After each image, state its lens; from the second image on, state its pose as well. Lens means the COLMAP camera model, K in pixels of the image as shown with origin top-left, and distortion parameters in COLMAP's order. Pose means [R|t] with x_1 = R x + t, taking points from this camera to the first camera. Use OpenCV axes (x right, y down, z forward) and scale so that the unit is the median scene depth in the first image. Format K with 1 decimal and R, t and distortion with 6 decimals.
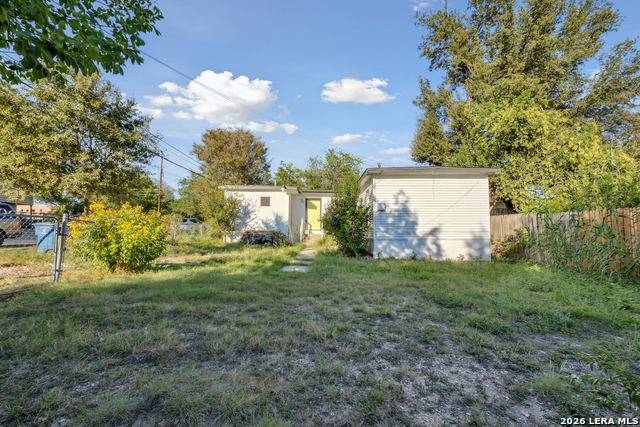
lens RADIAL K [[277.4, 0, 323.4], [0, 277.4, 220.1], [0, 0, 1]] dist [-0.000364, 0.000239]
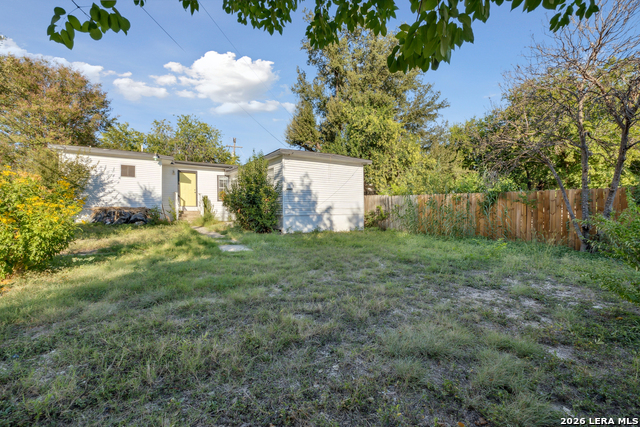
lens RADIAL K [[280.5, 0, 319.3], [0, 280.5, 202.0], [0, 0, 1]] dist [-0.001516, -0.000040]
pose [[0.834768, 0.012282, 0.550464, -0.274175], [-0.024078, 0.999609, 0.014210, -0.004360], [-0.550074, -0.025117, 0.834738, 0.028606]]
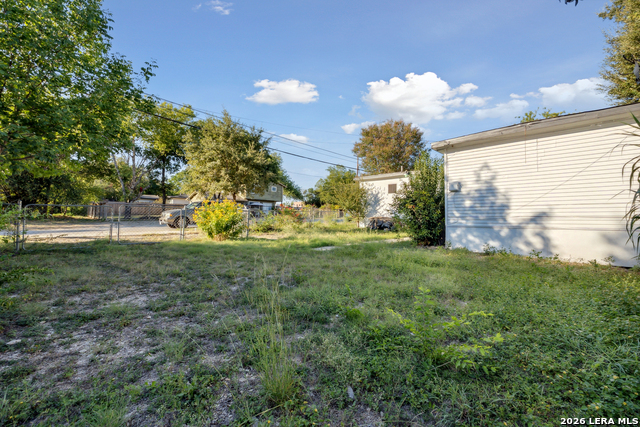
lens RADIAL K [[277.4, 0, 323.4], [0, 277.4, 220.1], [0, 0, 1]] dist [-0.000364, 0.000239]
pose [[0.696567, 0.011905, -0.717393, 0.491596], [0.013947, 0.999449, 0.030127, 0.019410], [0.717356, -0.030991, 0.696017, 0.152901]]
